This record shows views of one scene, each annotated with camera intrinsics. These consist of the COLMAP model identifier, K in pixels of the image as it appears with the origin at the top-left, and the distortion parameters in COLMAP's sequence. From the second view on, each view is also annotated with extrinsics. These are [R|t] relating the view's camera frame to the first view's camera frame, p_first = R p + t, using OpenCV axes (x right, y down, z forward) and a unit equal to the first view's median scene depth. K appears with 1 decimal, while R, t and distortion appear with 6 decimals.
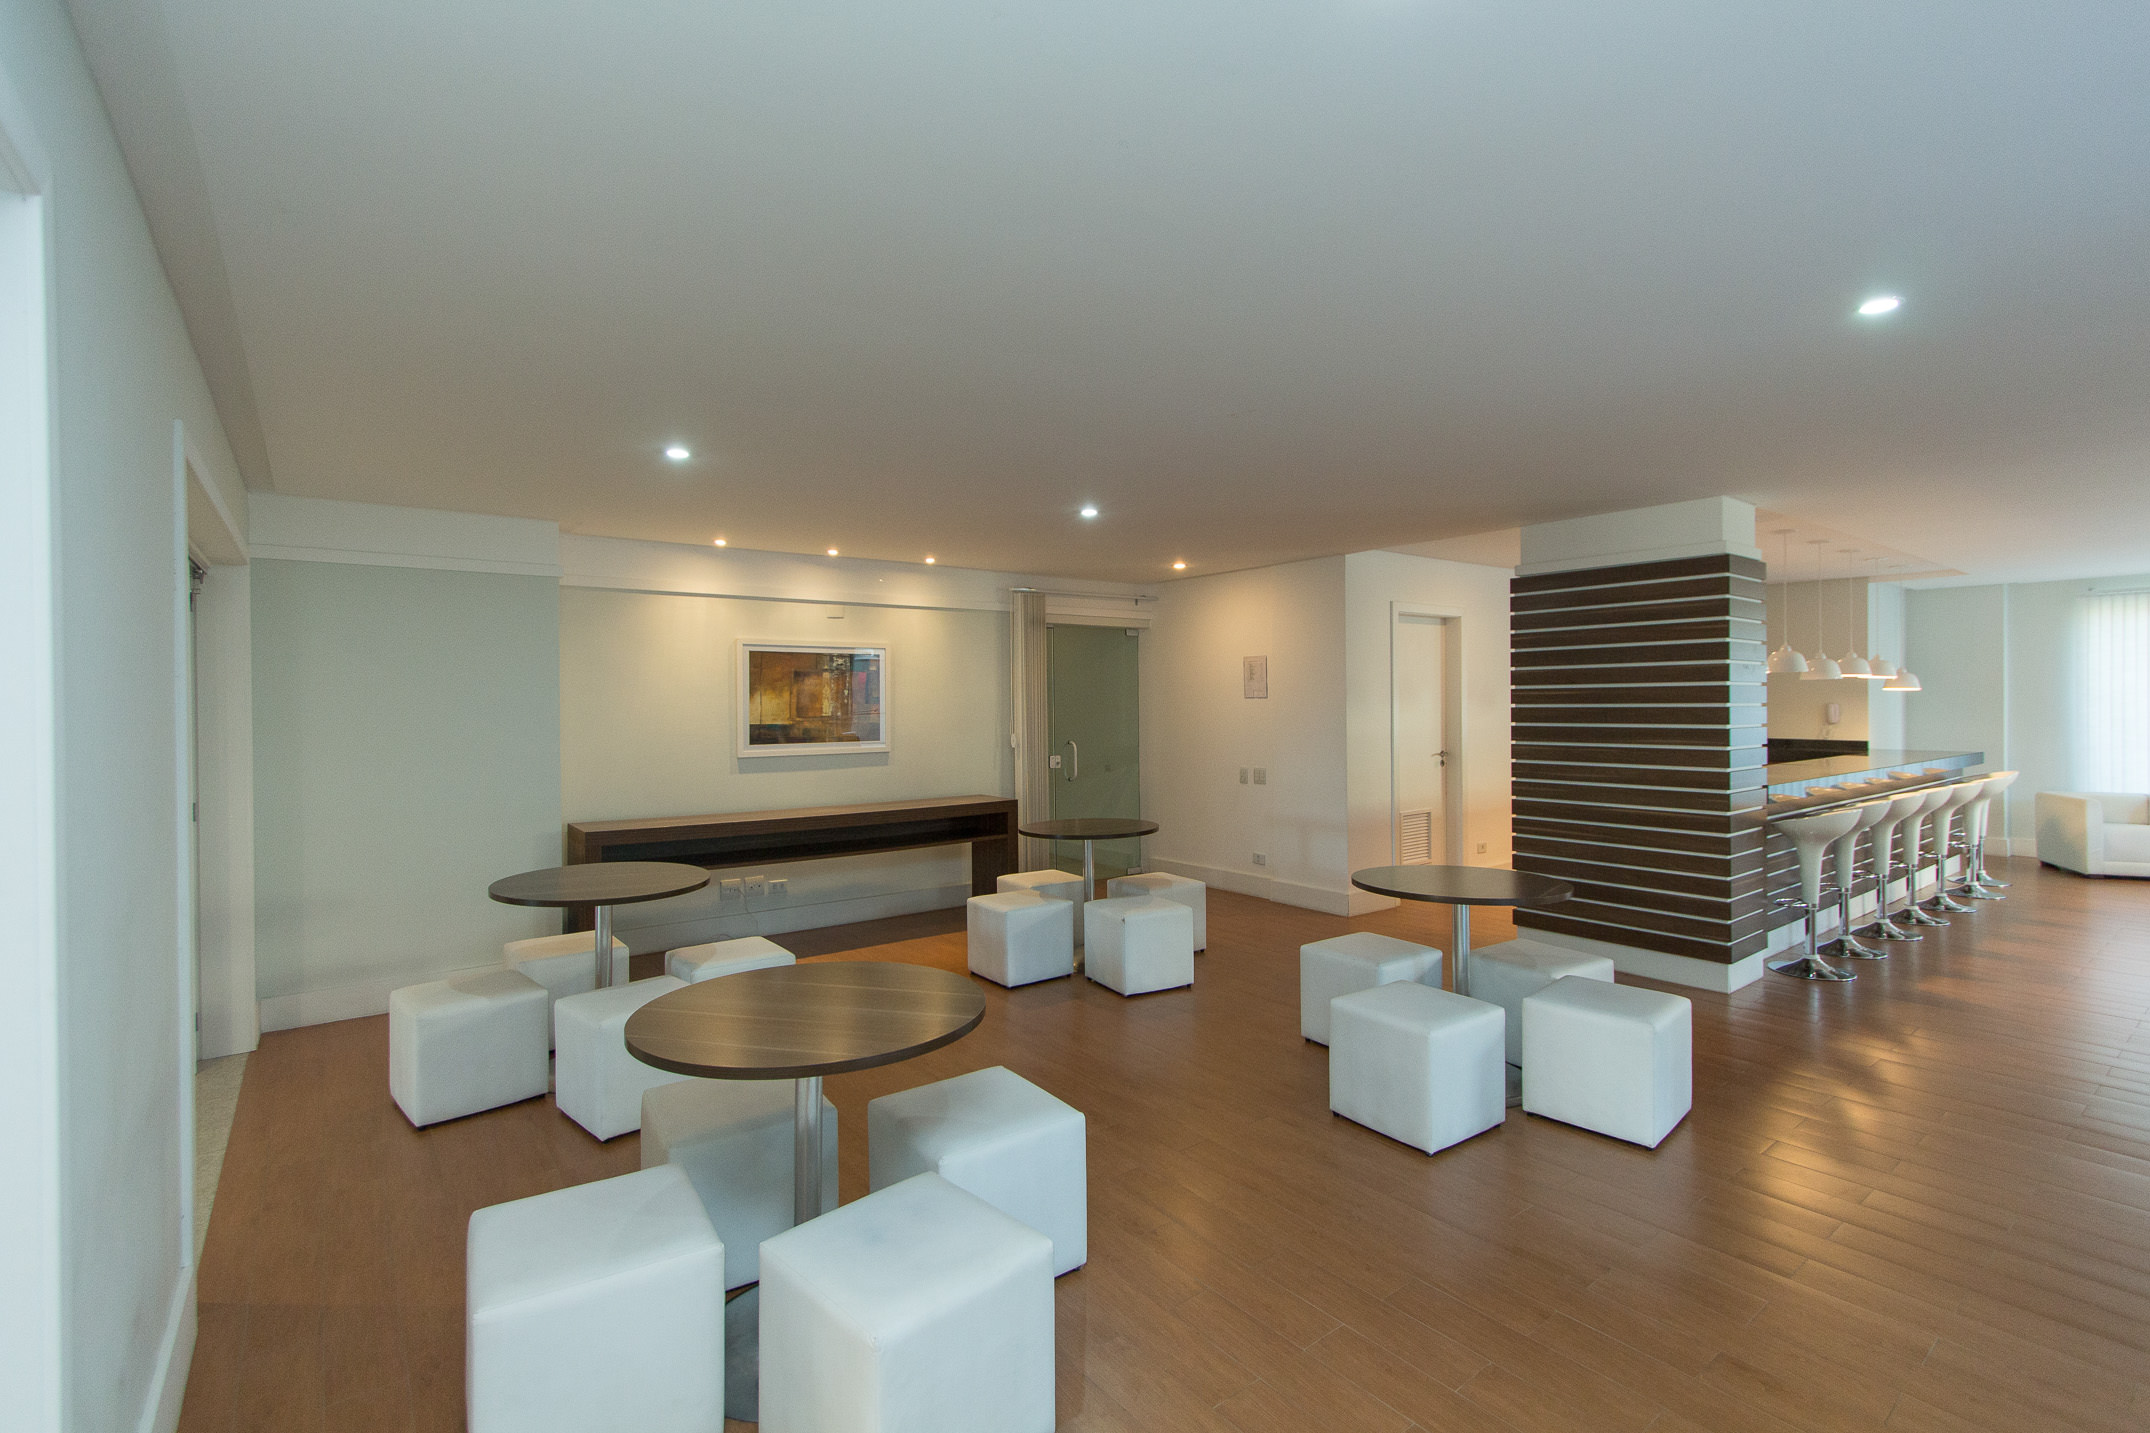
lens RADIAL K [[982.4, 0, 1080.0], [0, 982.4, 714.0], [0, 0, 1]] dist [-0.004155, -0.000703]
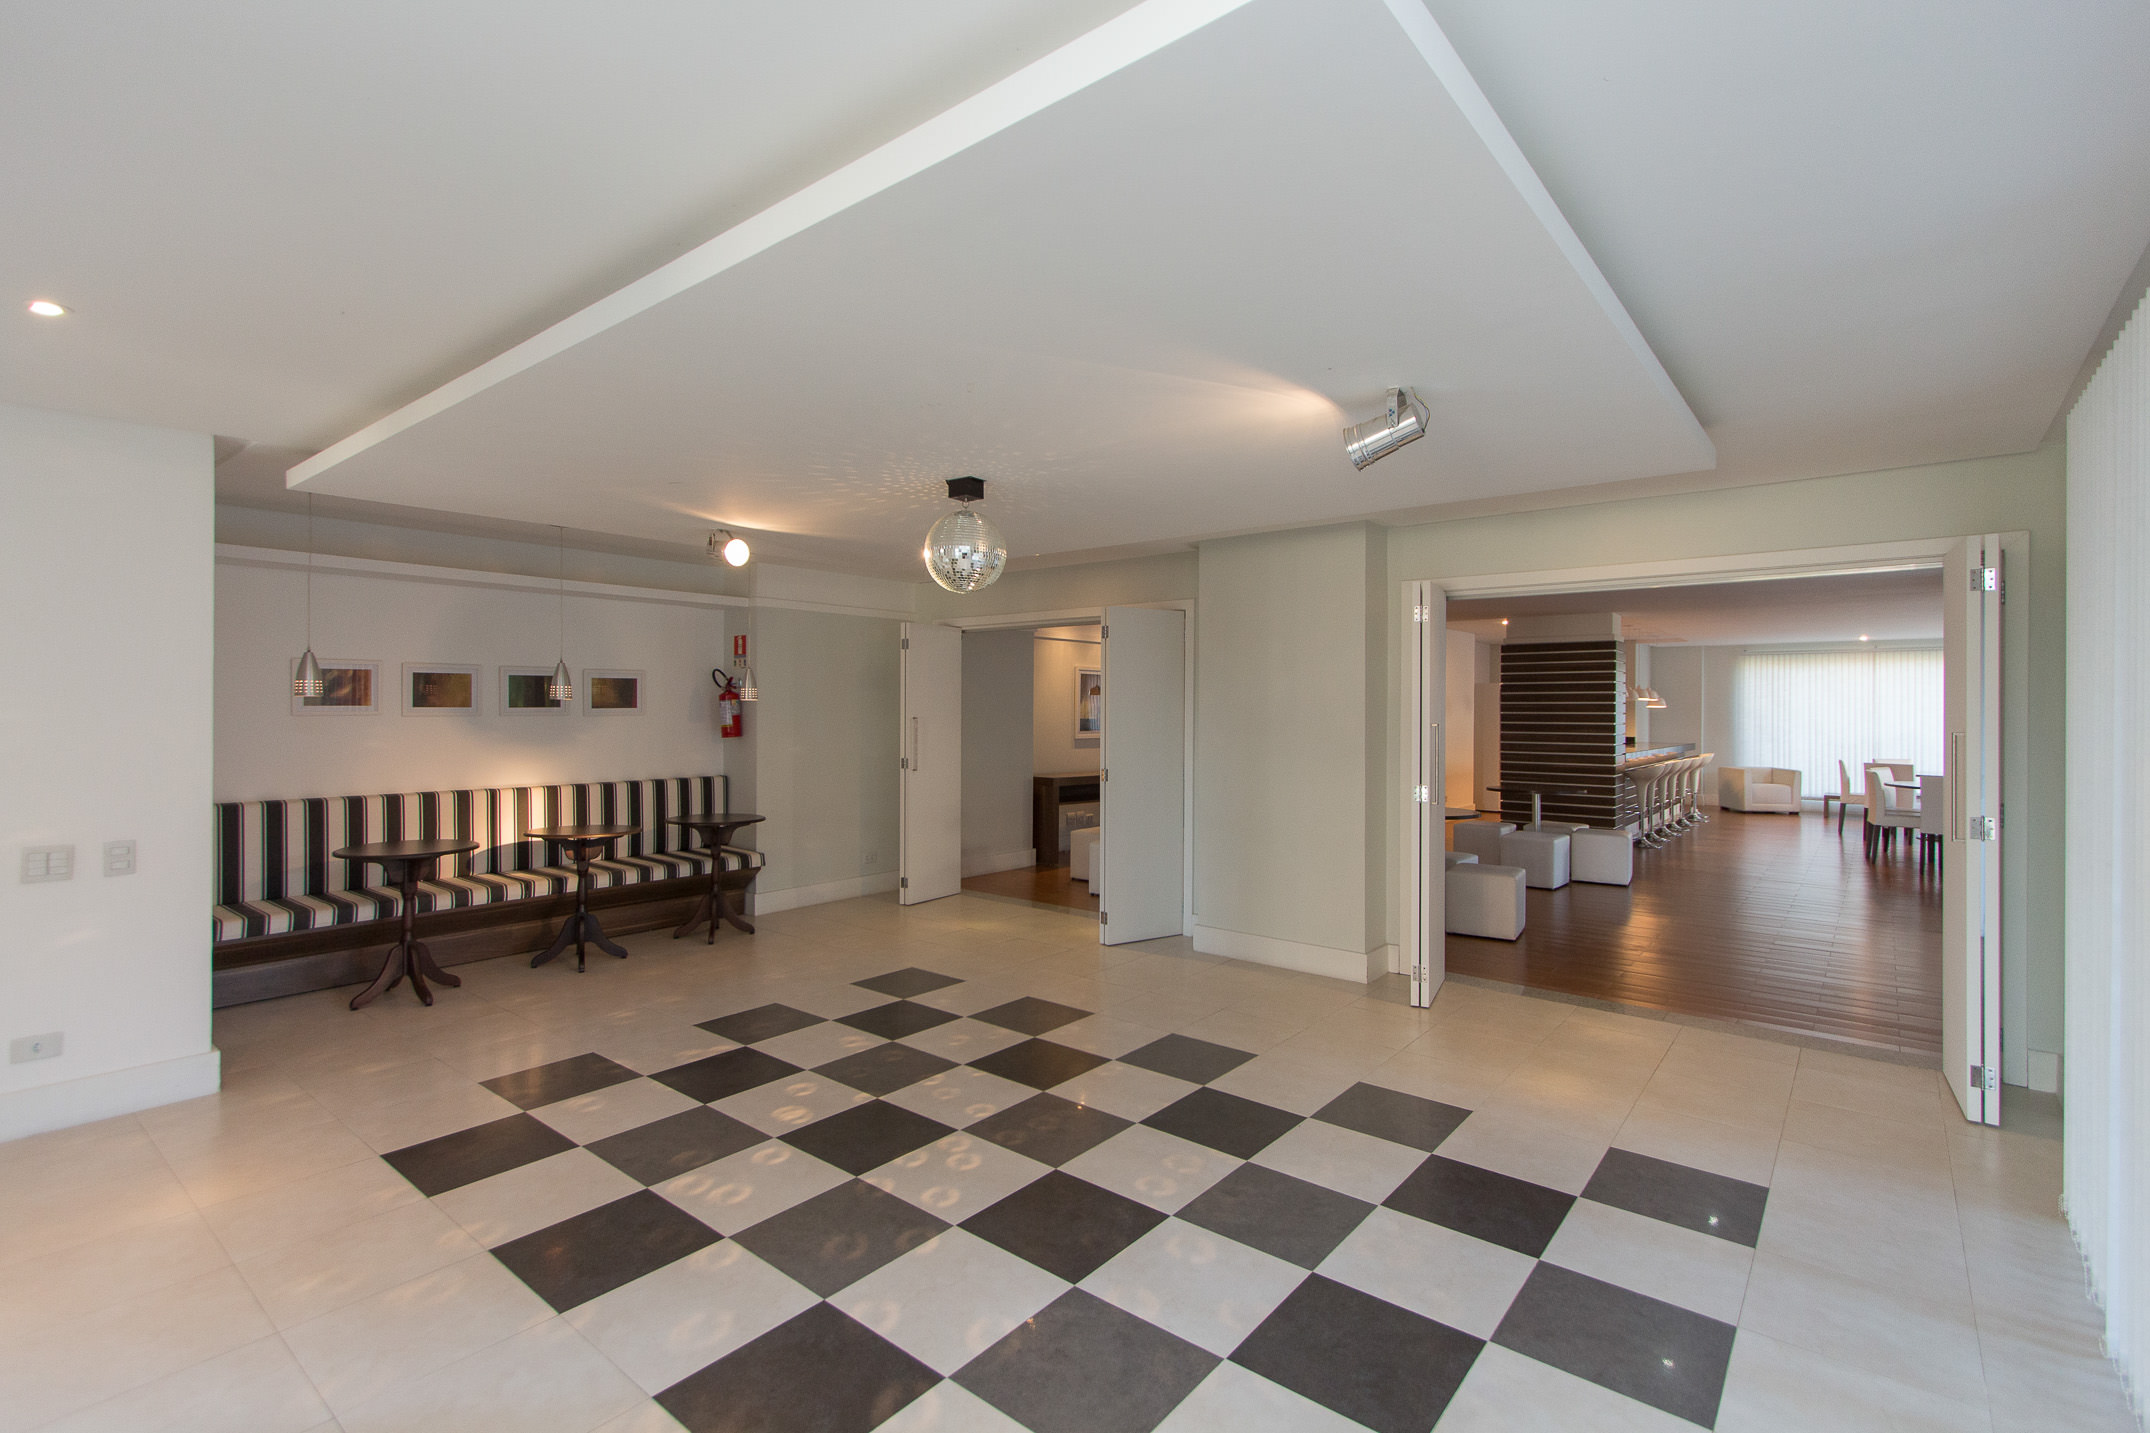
lens RADIAL K [[982.4, 0, 1071.2], [0, 982.4, 711.3], [0, 0, 1]] dist [-0.004155, -0.000703]
pose [[0.974638, 0.013210, 0.223396, -0.583048], [-0.011389, 0.999891, -0.009437, 0.012036], [-0.223496, 0.006654, 0.974682, -0.483285]]
